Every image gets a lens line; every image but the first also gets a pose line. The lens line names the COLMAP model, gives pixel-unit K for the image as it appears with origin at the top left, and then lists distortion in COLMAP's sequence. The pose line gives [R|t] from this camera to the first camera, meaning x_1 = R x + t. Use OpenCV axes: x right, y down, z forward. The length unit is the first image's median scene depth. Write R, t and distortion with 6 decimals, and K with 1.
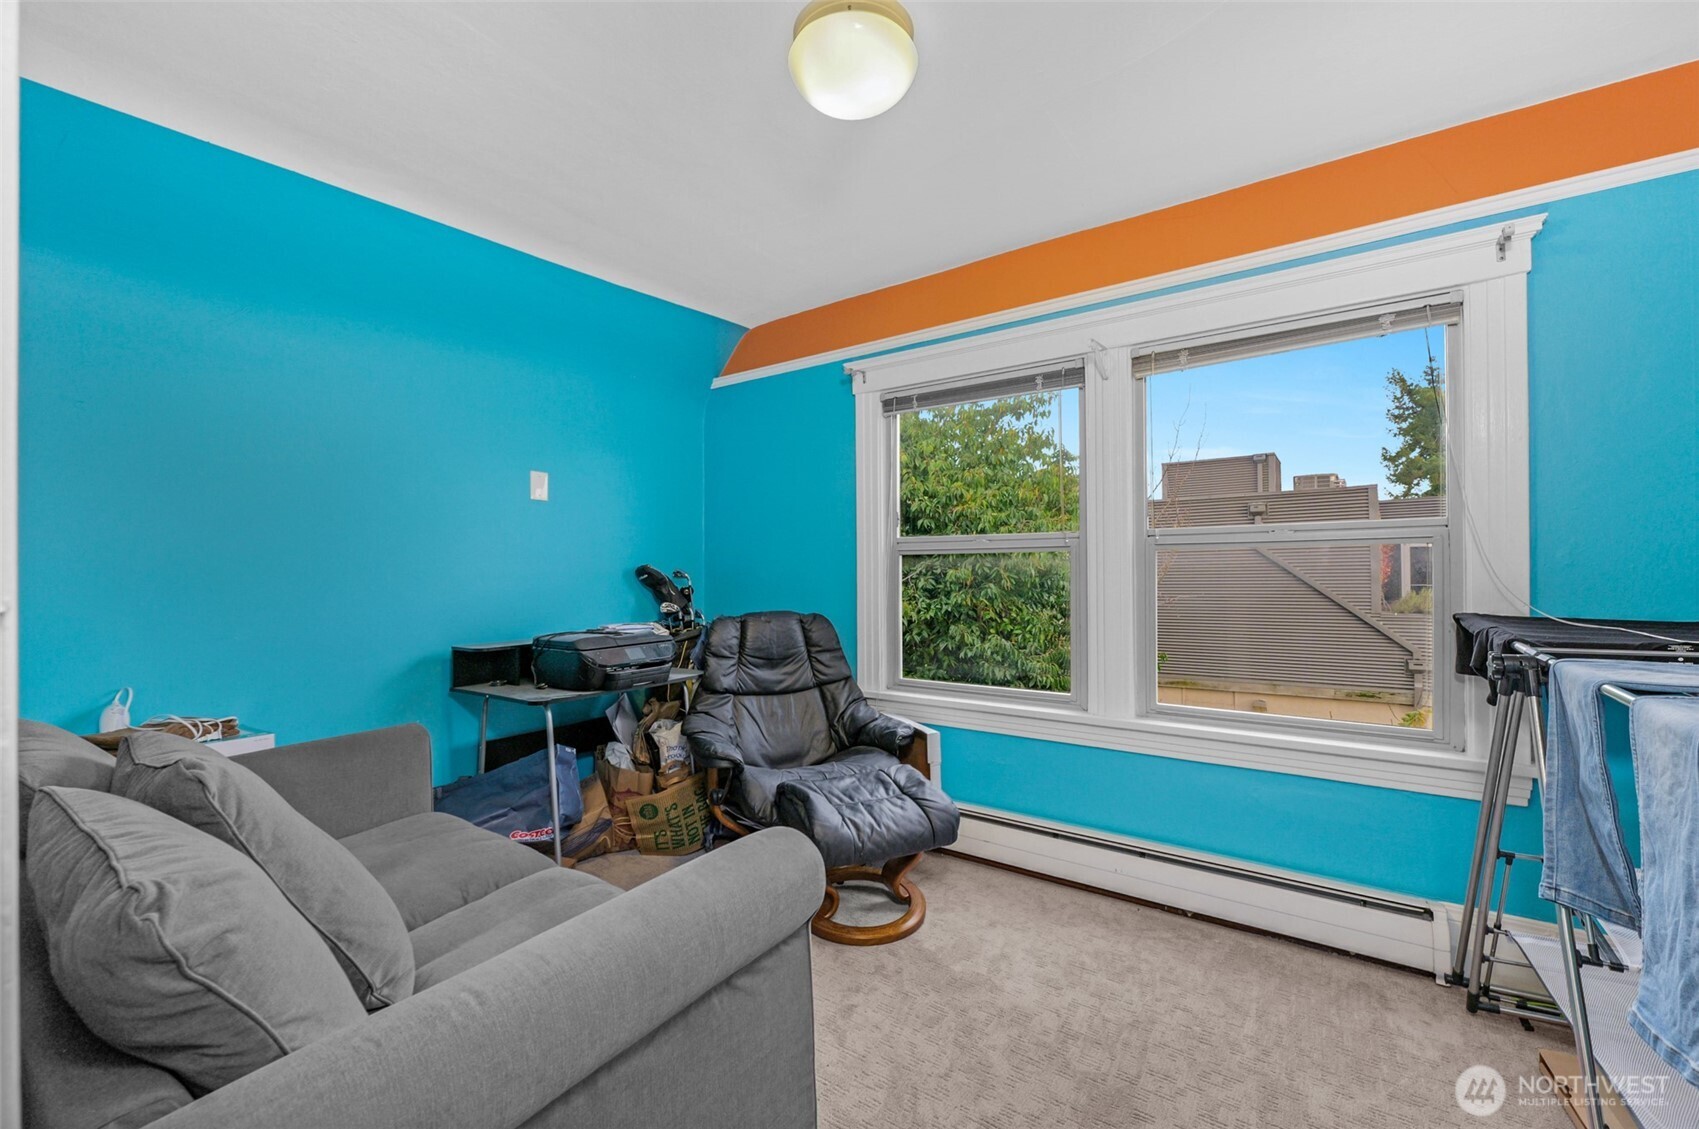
lens RADIAL K [[687.9, 0, 852.1], [0, 687.9, 574.8], [0, 0, 1]] dist [0.021011, -0.000549]
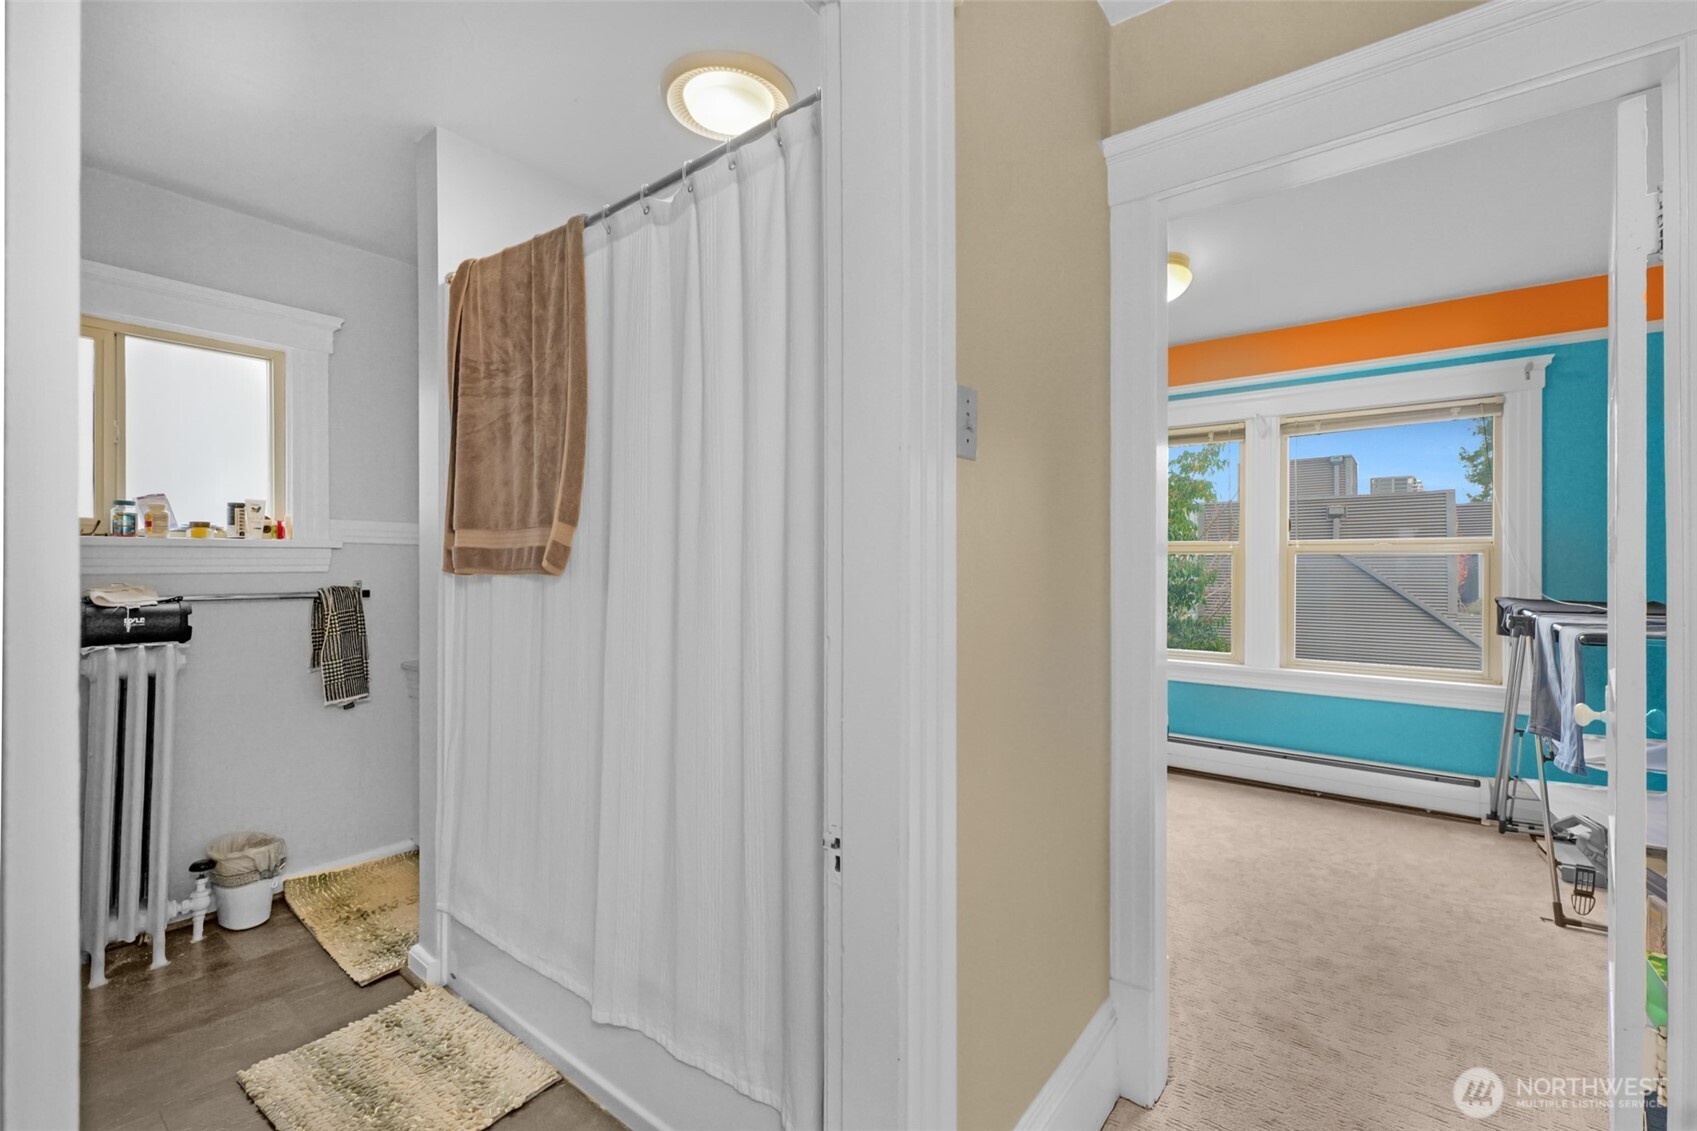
lens RADIAL K [[728.6, 0, 843.7], [0, 728.6, 561.6], [0, 0, 1]] dist [-0.000279, 0.000503]
pose [[0.998540, 0.014513, -0.052036, -0.434187], [-0.014987, 0.999850, -0.008717, 0.007030], [0.051902, 0.009484, 0.998607, -0.590094]]
